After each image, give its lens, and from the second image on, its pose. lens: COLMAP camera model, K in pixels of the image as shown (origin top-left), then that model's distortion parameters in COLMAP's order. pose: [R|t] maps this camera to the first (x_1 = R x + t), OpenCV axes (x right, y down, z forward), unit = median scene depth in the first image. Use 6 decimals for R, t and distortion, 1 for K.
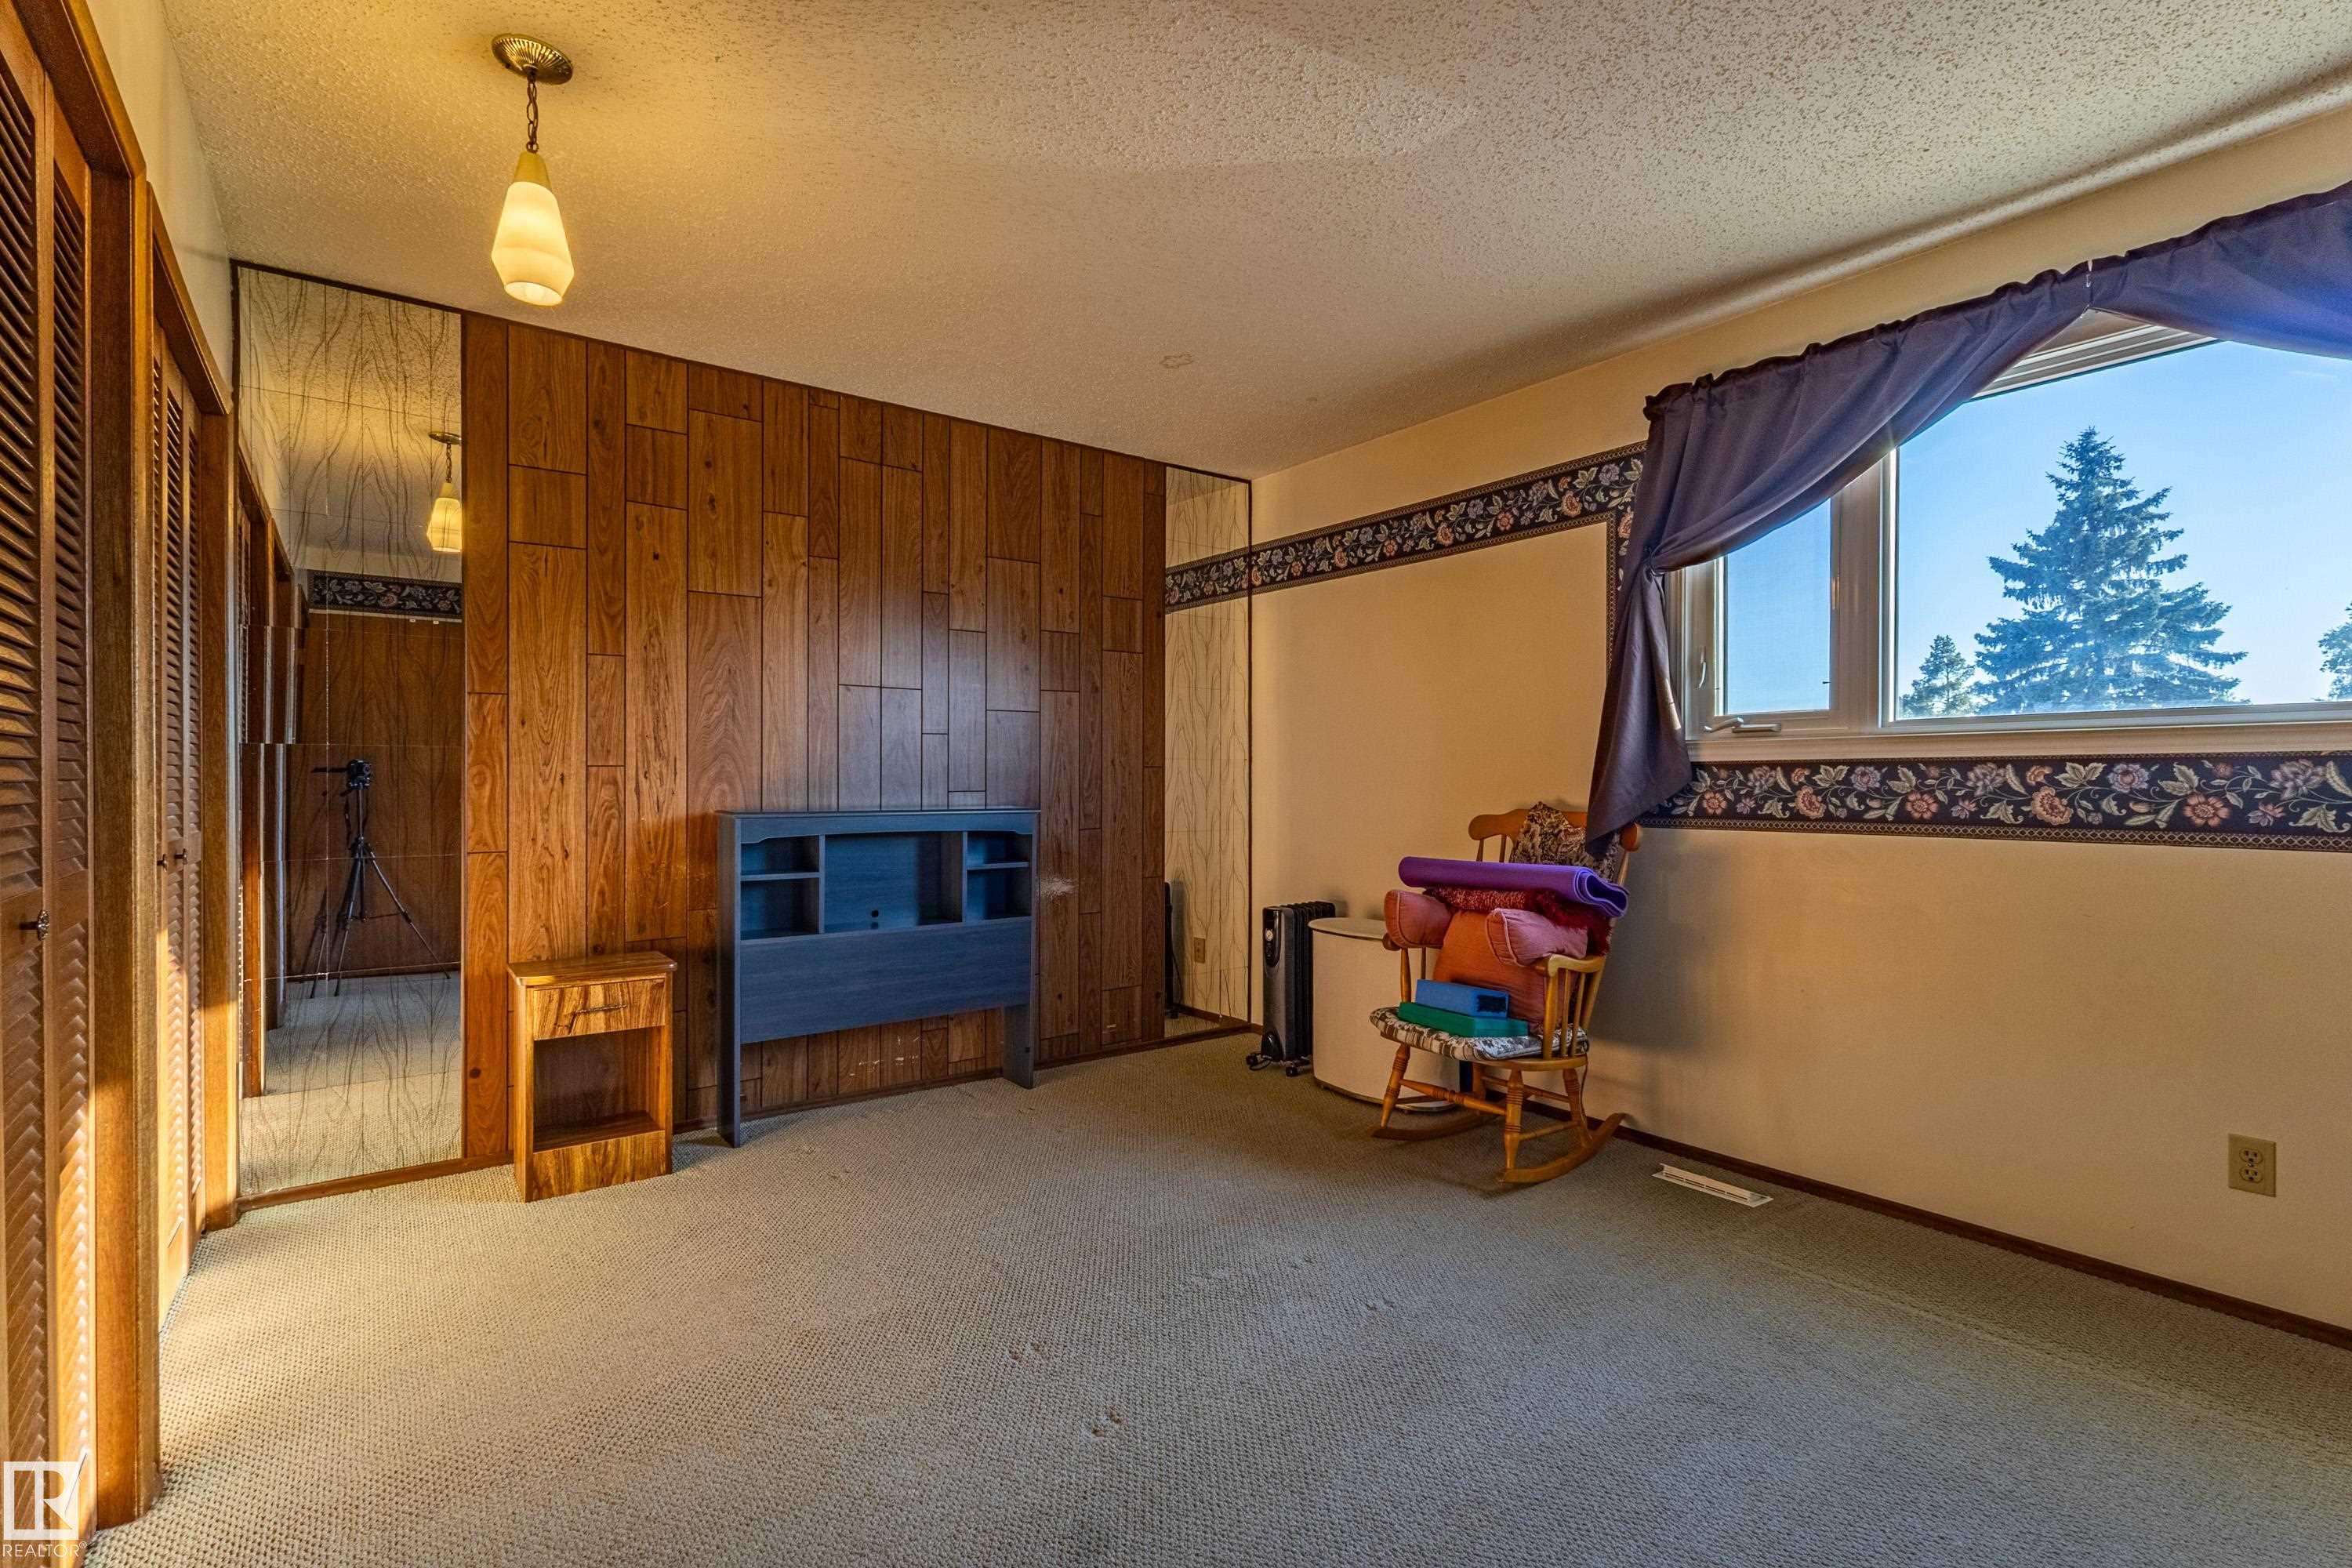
lens RADIAL K [[1090.4, 0, 1175.4], [0, 1090.4, 786.3], [0, 0, 1]] dist [0.004568, 0.000906]
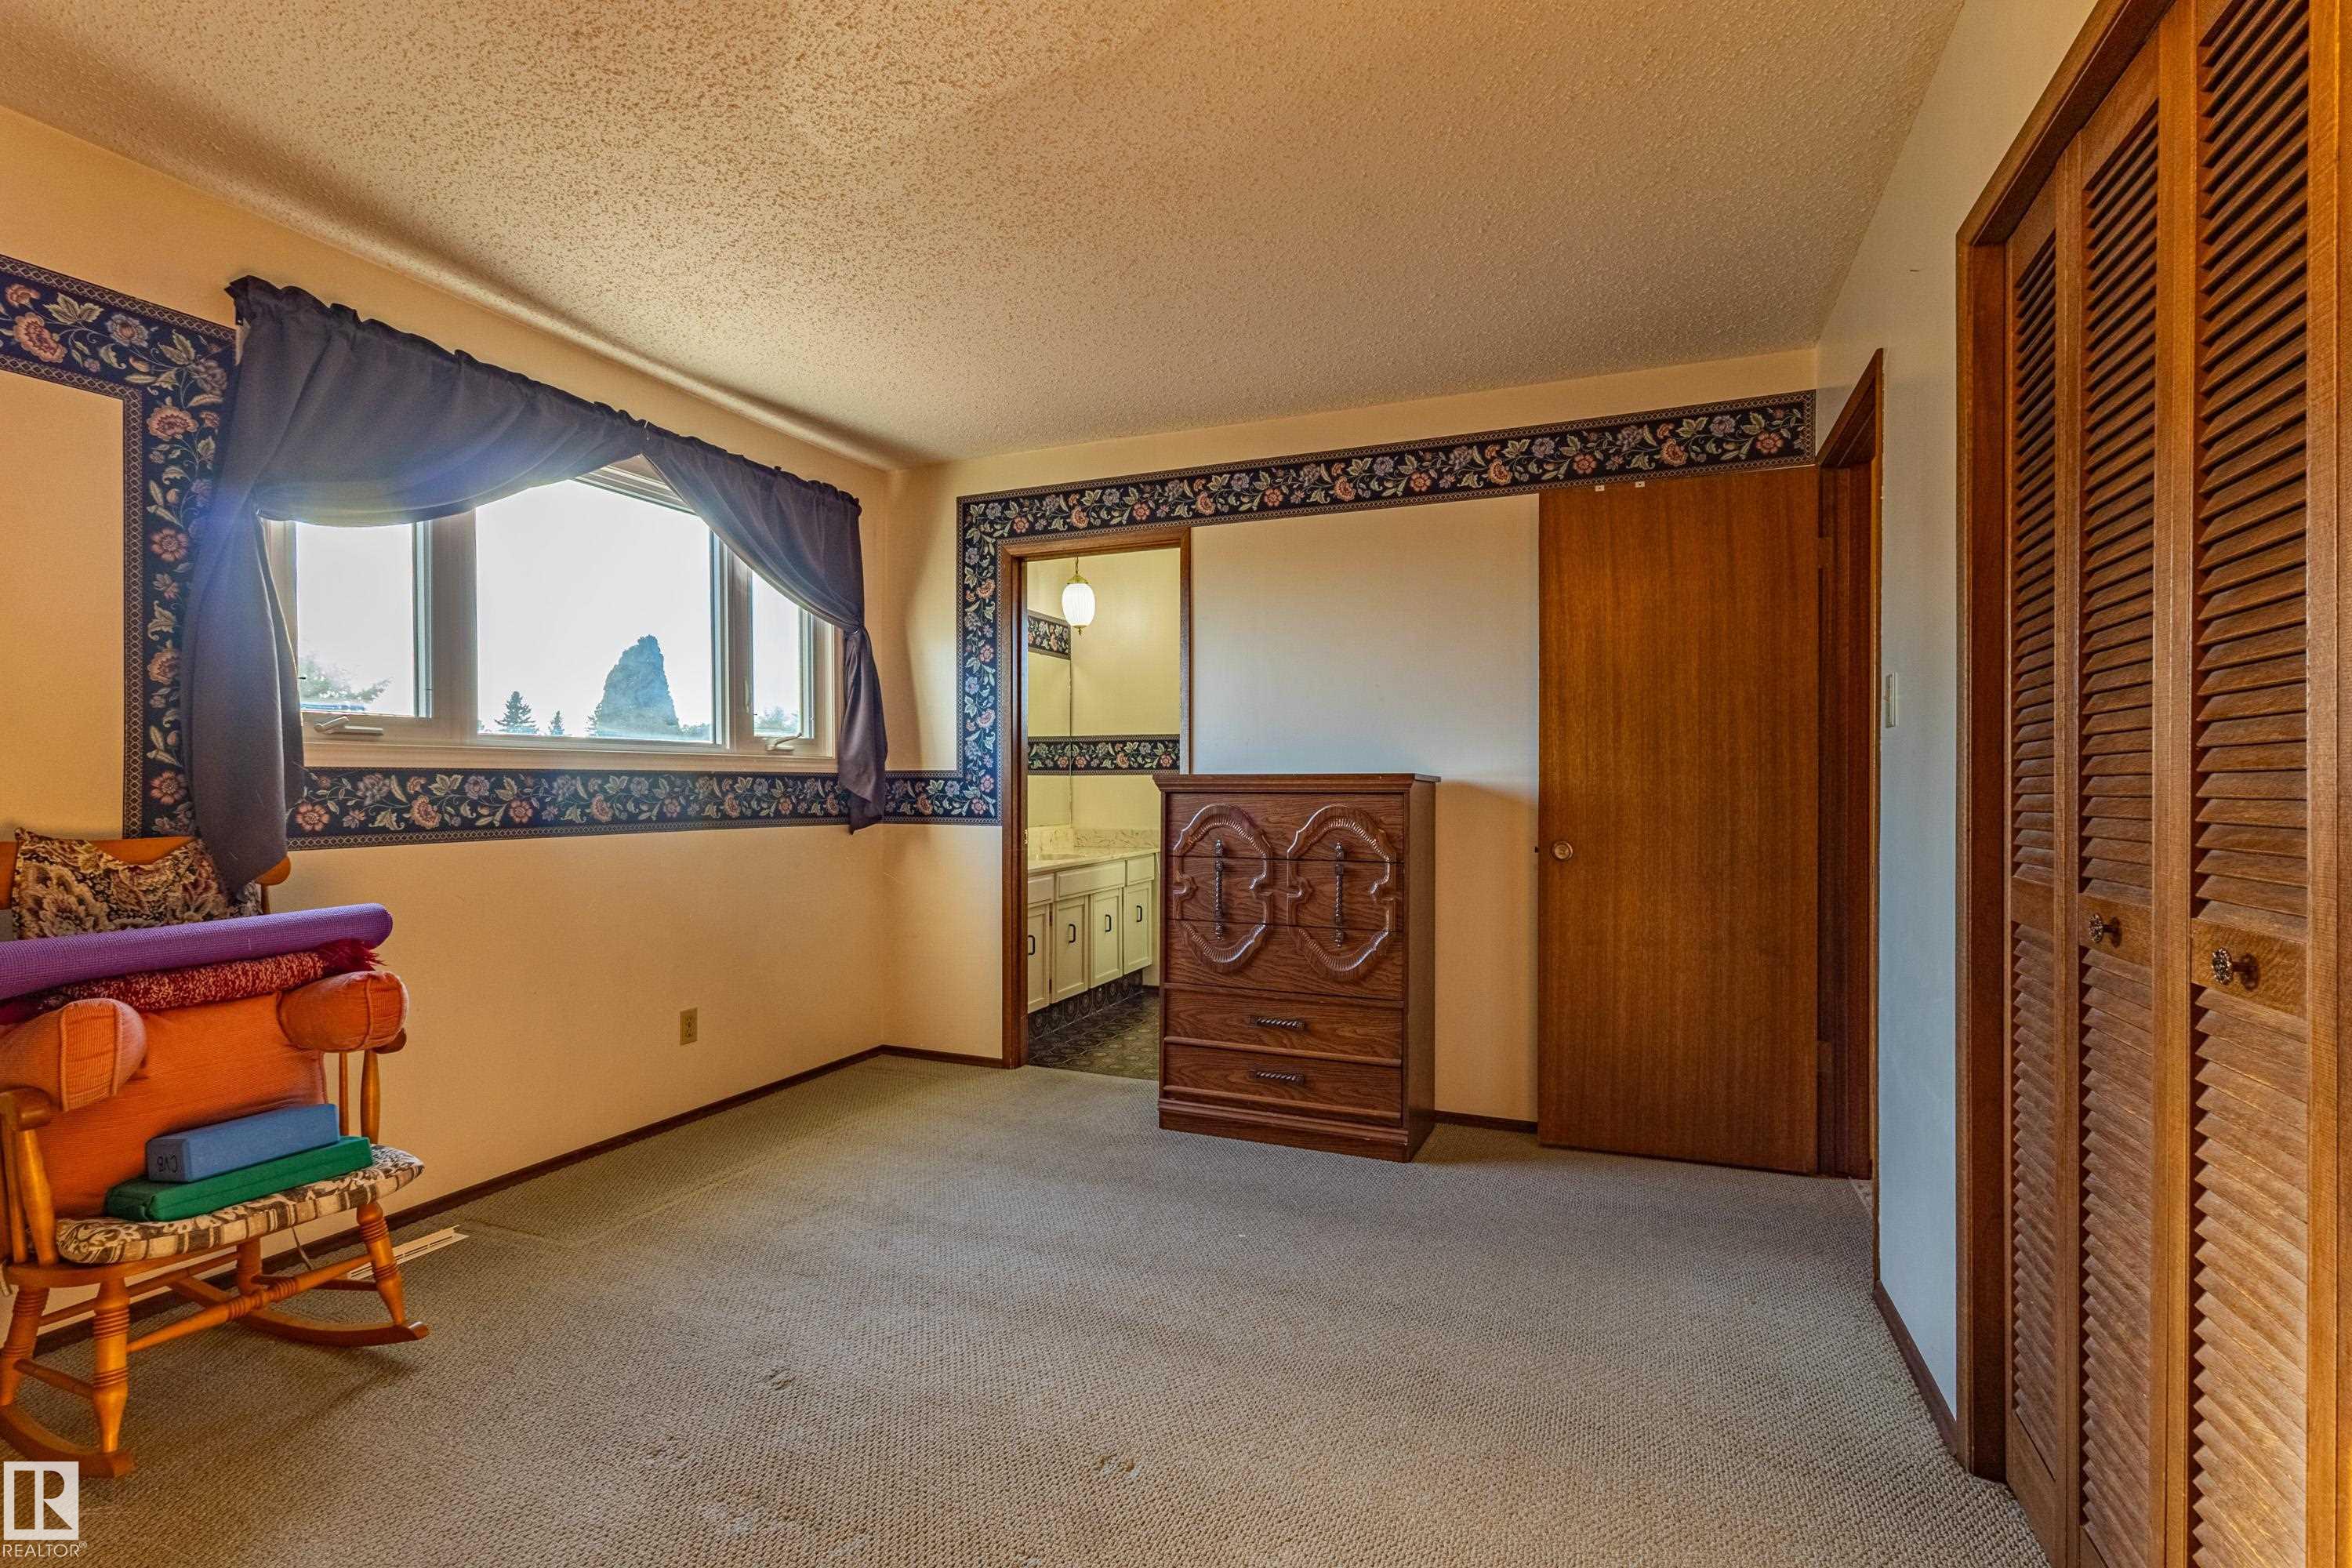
lens RADIAL K [[1090.4, 0, 1175.4], [0, 1090.4, 786.3], [0, 0, 1]] dist [0.004568, 0.000906]
pose [[-0.517951, 0.004345, 0.855399, -0.587379], [0.012850, 0.999914, 0.002702, -0.002277], [-0.855314, 0.012392, -0.517962, 0.933478]]
